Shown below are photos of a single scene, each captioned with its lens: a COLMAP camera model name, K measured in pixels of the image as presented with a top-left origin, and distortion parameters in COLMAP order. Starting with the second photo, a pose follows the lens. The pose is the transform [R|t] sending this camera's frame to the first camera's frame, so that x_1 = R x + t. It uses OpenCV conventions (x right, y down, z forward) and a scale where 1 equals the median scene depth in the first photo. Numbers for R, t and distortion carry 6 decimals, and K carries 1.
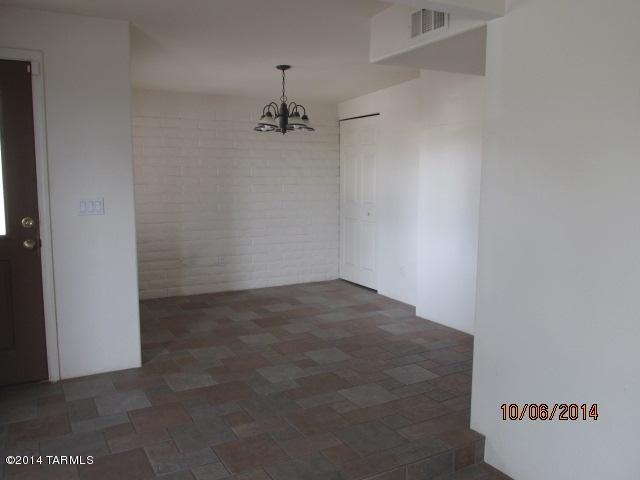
lens RADIAL K [[536.3, 0, 320.6], [0, 536.3, 239.0], [0, 0, 1]] dist [-0.007171, 0.004086]
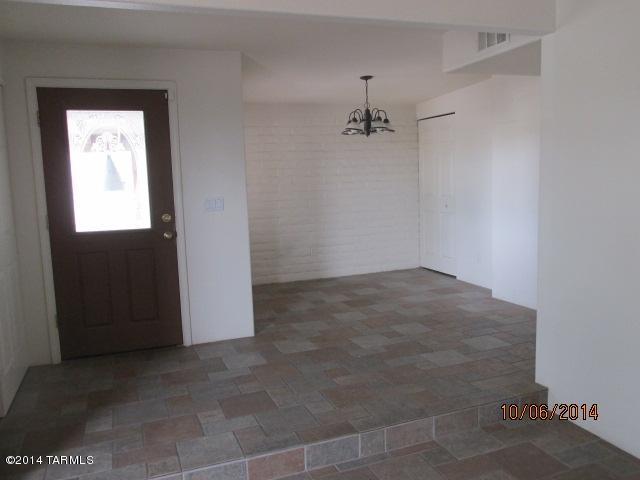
lens RADIAL K [[536.3, 0, 320.9], [0, 536.3, 238.2], [0, 0, 1]] dist [-0.007171, 0.004086]
pose [[0.988810, -0.019282, -0.147928, -0.004210], [0.019643, 0.999807, 0.000984, 0.021664], [0.147881, -0.003879, 0.988998, -0.179612]]
